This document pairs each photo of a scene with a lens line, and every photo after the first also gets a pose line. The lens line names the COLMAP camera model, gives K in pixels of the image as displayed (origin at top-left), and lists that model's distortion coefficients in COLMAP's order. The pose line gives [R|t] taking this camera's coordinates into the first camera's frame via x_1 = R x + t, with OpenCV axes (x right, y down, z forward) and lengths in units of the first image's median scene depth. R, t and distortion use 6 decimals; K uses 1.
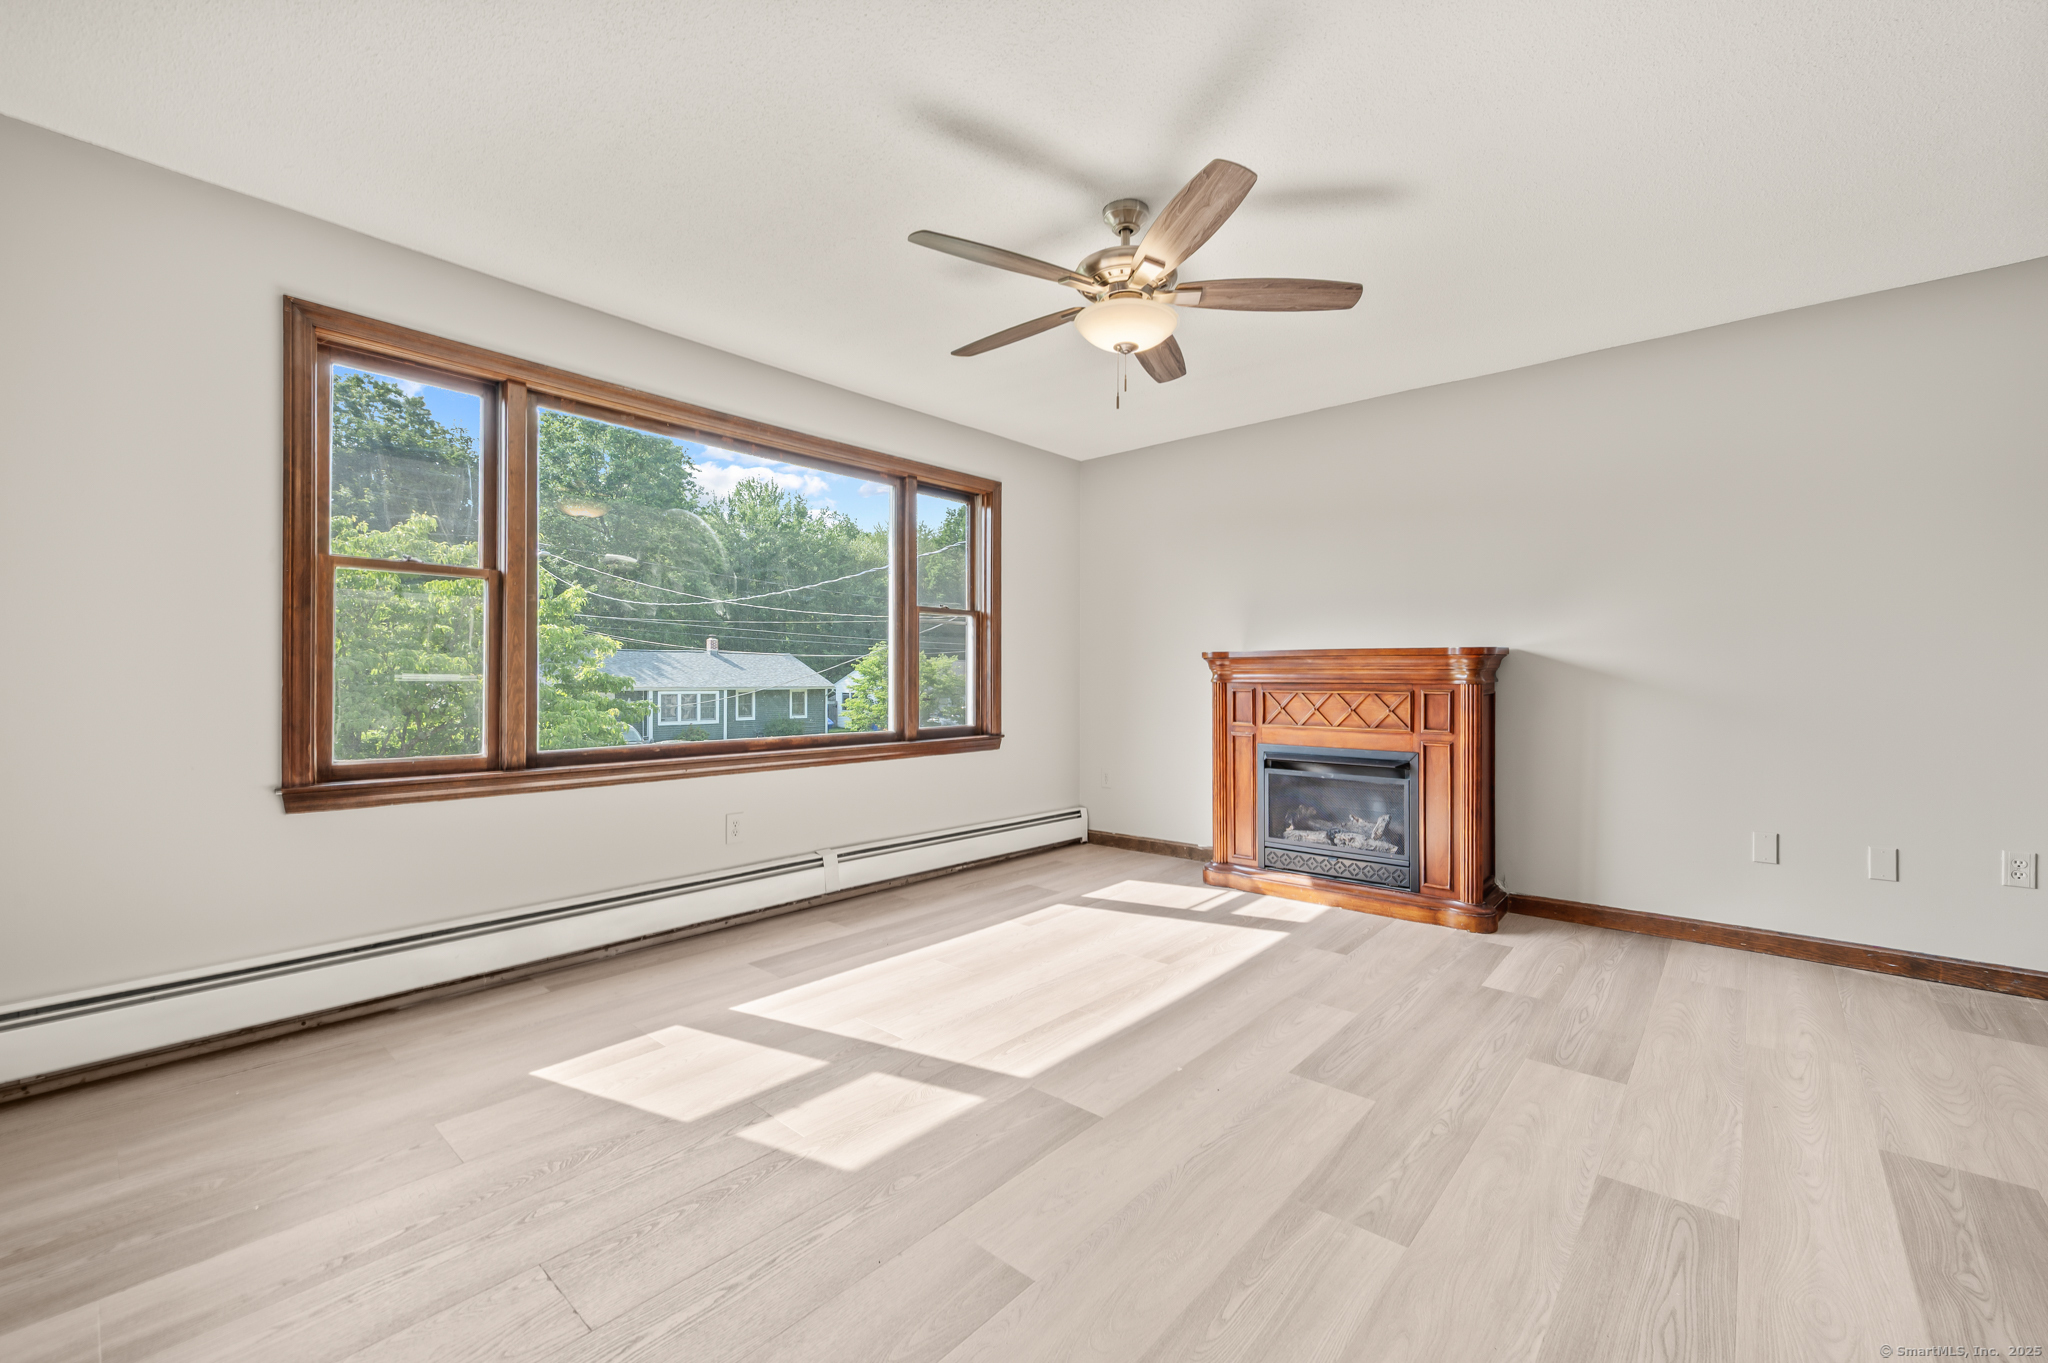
lens RADIAL K [[844.6, 0, 1020.6], [0, 844.6, 672.5], [0, 0, 1]] dist [0.003004, 0.000400]
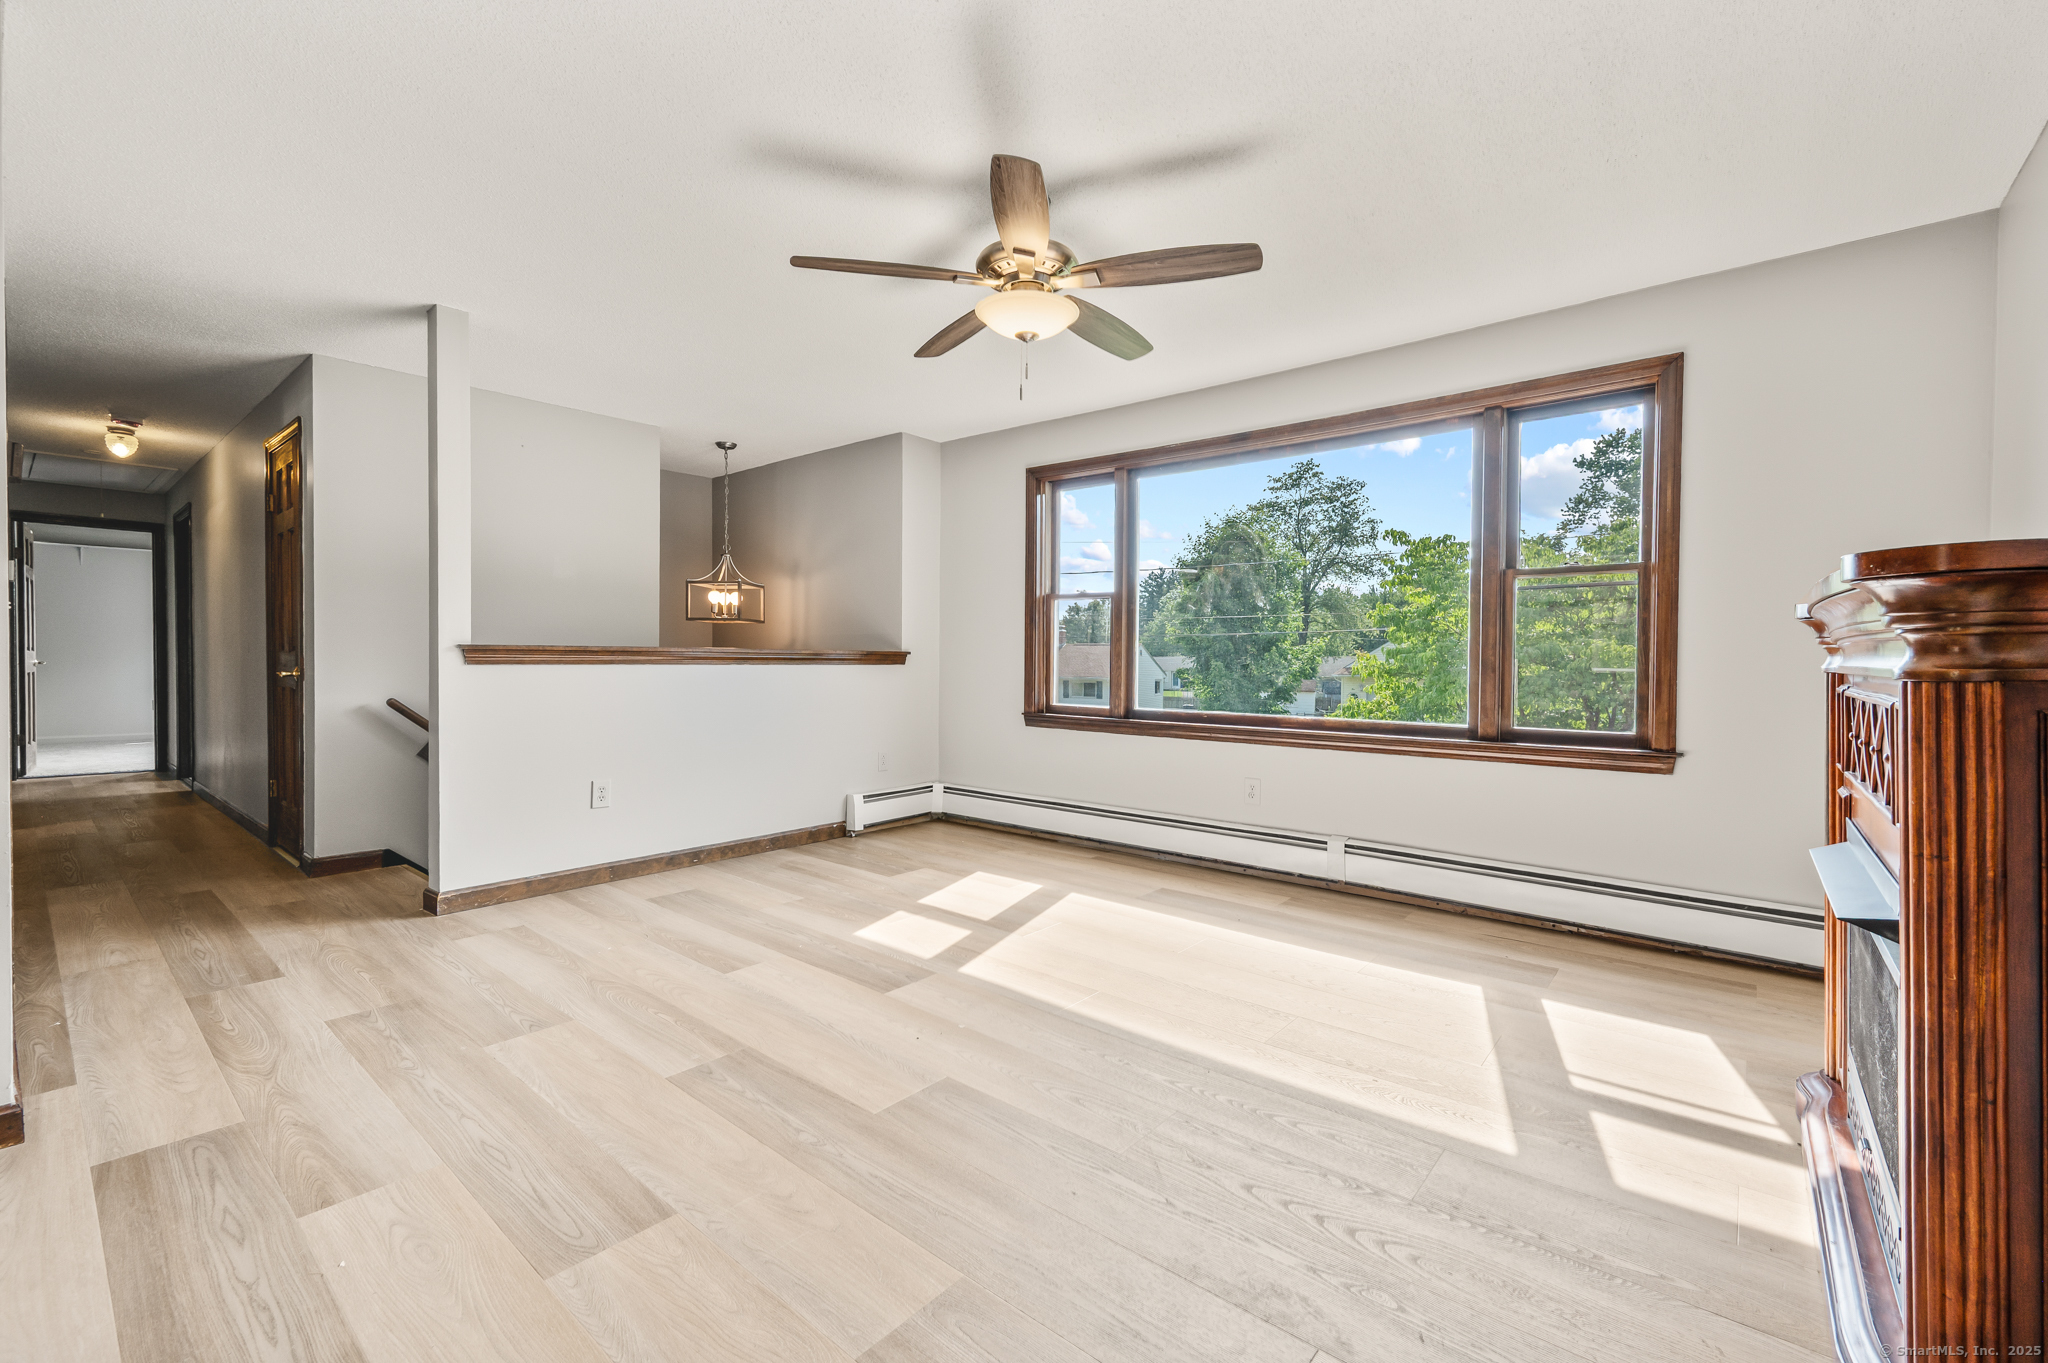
lens RADIAL K [[860.1, 0, 1074.5], [0, 860.1, 673.8], [0, 0, 1]] dist [0.001082, 0.000221]
pose [[0.040629, 0.014524, -0.999069, 1.166729], [-0.000266, 0.999894, 0.014525, 0.010360], [0.999174, -0.000324, 0.040628, 1.010679]]
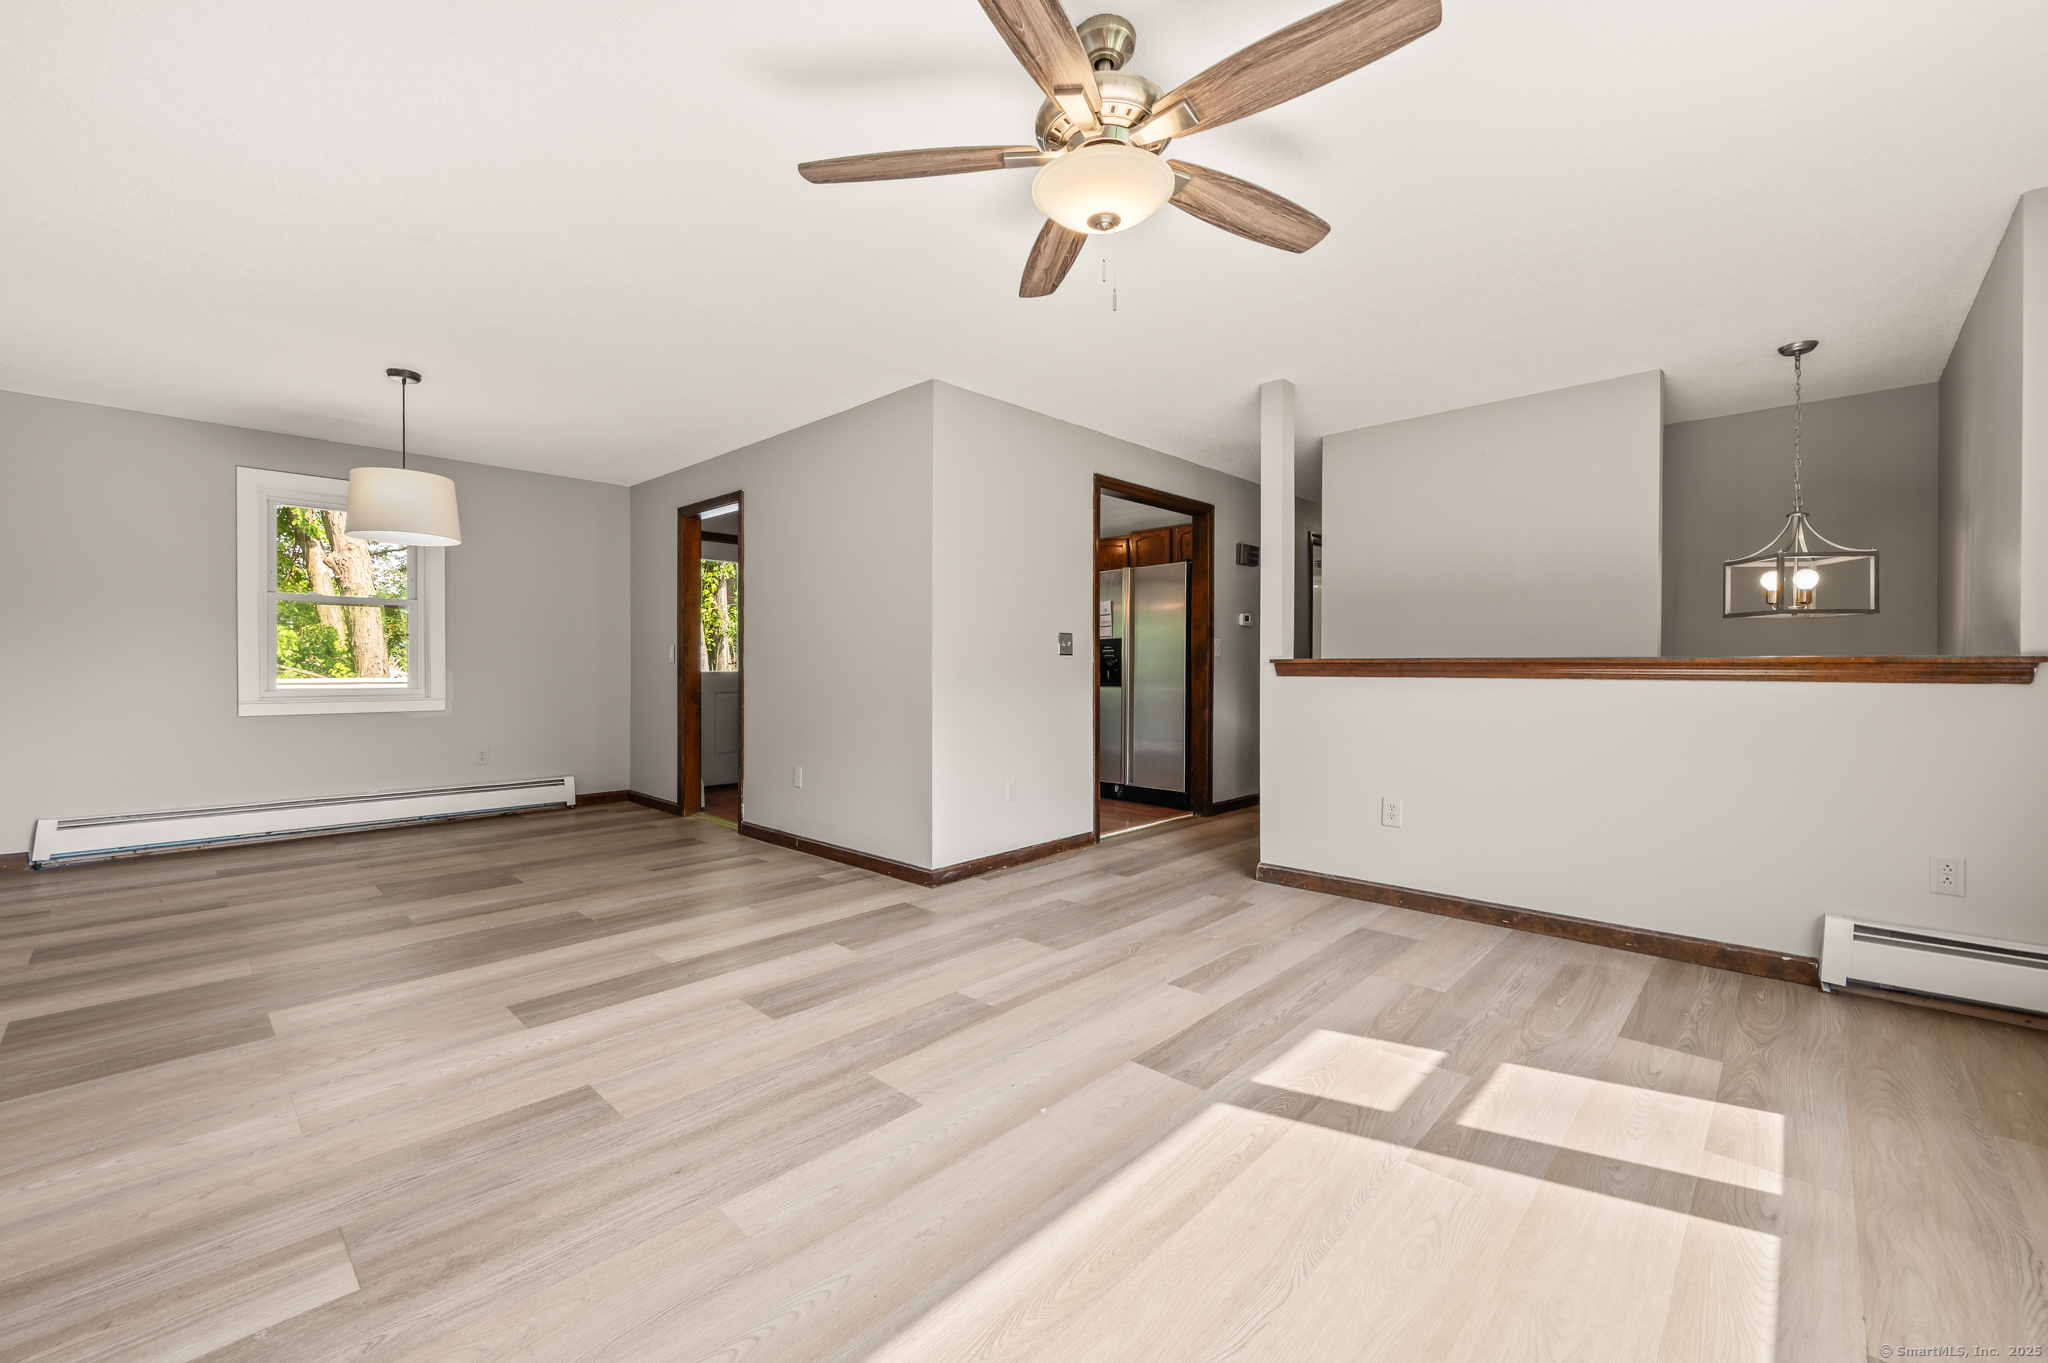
lens RADIAL K [[840.1, 0, 987.9], [0, 840.1, 673.6], [0, 0, 1]] dist [0.000664, 0.000160]
pose [[-0.997370, -0.004314, 0.072344, 0.169984], [-0.004168, 0.999989, 0.002169, 0.008951], [-0.072352, 0.001862, -0.997377, 1.732967]]
